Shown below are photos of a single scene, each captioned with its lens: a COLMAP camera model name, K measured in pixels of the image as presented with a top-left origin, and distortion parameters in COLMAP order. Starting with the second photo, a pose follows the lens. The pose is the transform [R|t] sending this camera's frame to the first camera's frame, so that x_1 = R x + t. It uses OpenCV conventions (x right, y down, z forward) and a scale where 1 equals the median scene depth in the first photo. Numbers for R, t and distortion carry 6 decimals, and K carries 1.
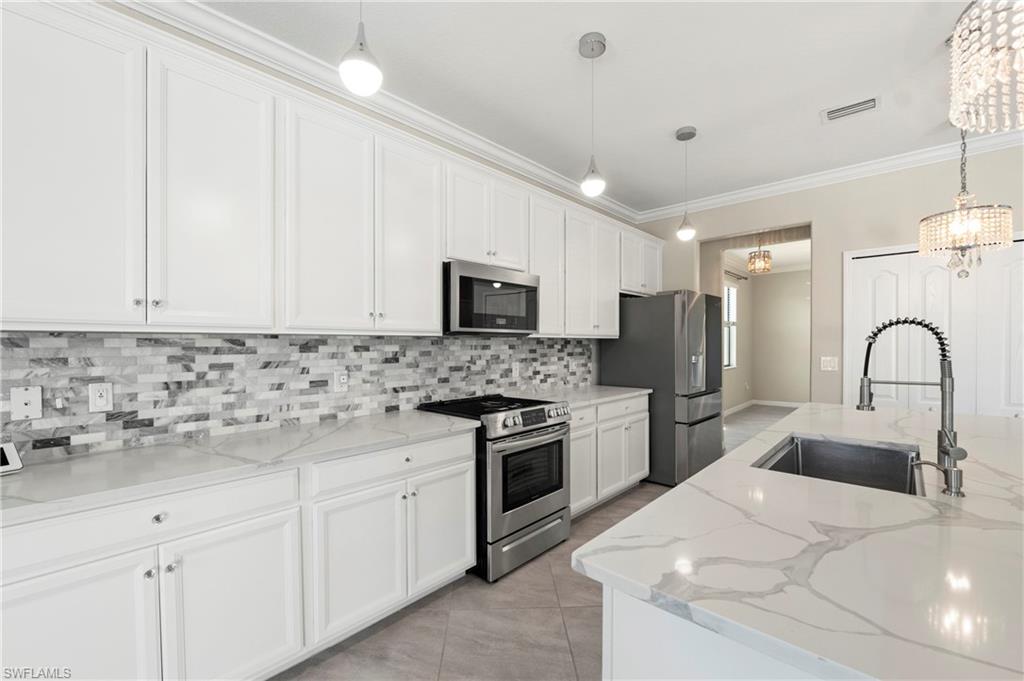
lens RADIAL K [[416.0, 0, 506.5], [0, 416.0, 346.6], [0, 0, 1]] dist [-0.015640, -0.000756]
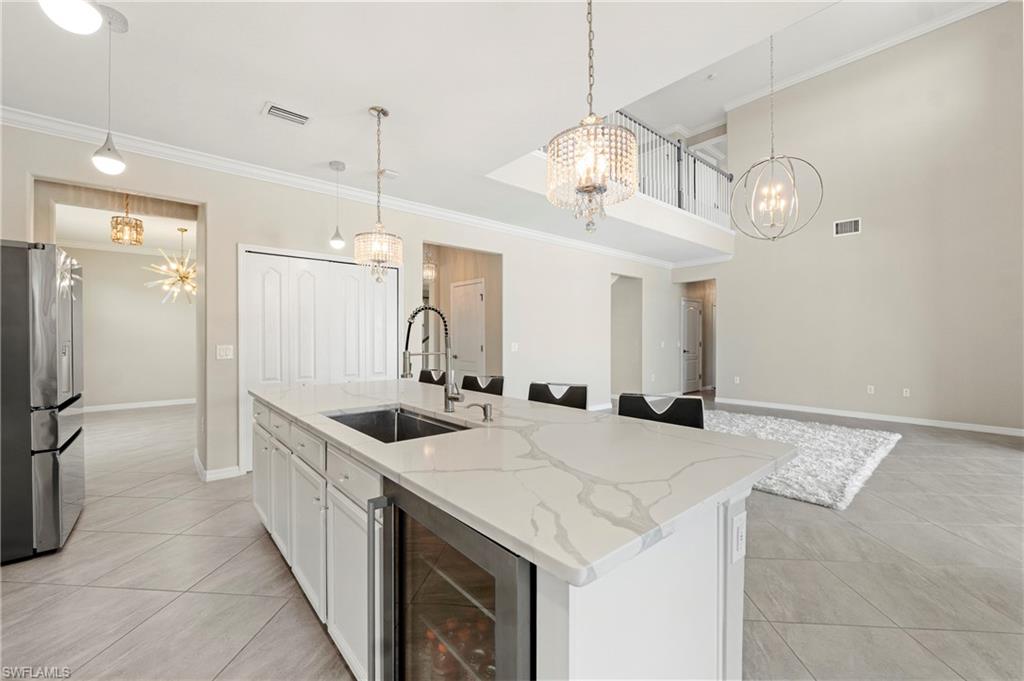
lens RADIAL K [[416.0, 0, 495.8], [0, 416.0, 341.7], [0, 0, 1]] dist [-0.015640, -0.000756]
pose [[0.107355, -0.000956, 0.994220, -0.349228], [0.005036, 0.999987, 0.000418, 0.048203], [-0.994208, 0.004962, 0.107358, 0.612507]]
